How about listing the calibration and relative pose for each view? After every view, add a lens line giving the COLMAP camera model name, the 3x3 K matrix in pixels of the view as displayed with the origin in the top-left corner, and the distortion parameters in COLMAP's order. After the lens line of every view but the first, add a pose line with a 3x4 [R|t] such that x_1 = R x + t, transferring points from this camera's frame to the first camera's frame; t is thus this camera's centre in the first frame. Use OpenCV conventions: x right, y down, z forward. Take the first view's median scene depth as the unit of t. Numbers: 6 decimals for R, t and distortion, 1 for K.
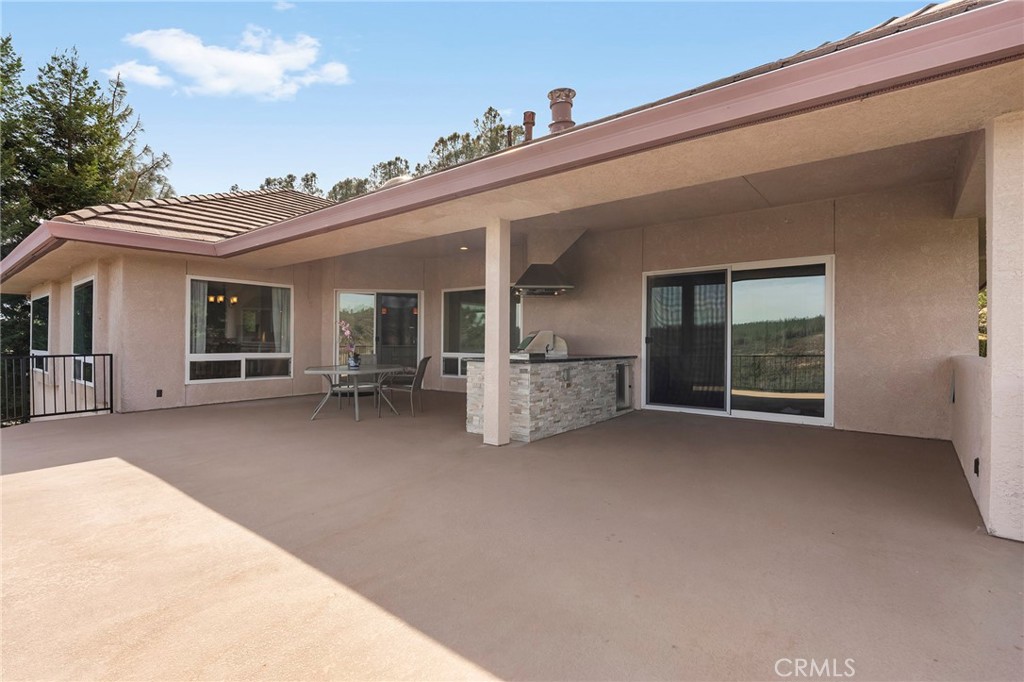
lens RADIAL K [[487.1, 0, 512.0], [0, 487.1, 341.0], [0, 0, 1]] dist [0.000165, -0.000008]
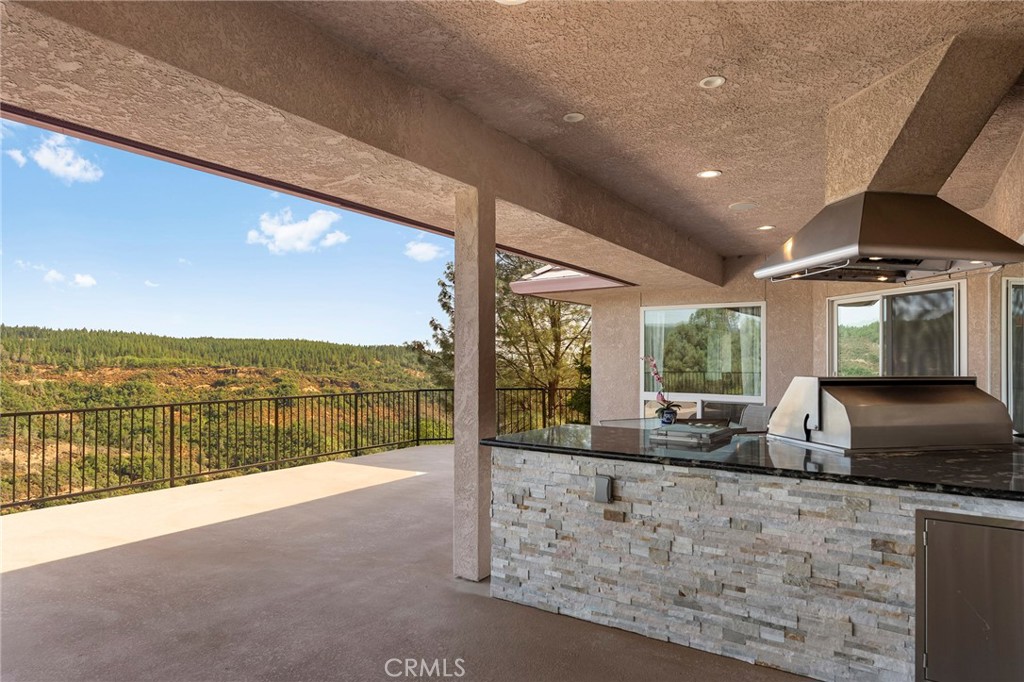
lens RADIAL K [[598.8, 0, 513.9], [0, 598.8, 354.9], [0, 0, 1]] dist [-0.000215, 0.000834]
pose [[0.086549, -0.013227, -0.996160, 0.586389], [0.000727, 0.999912, -0.013213, -0.036986], [0.996247, 0.000419, 0.086551, 0.832103]]
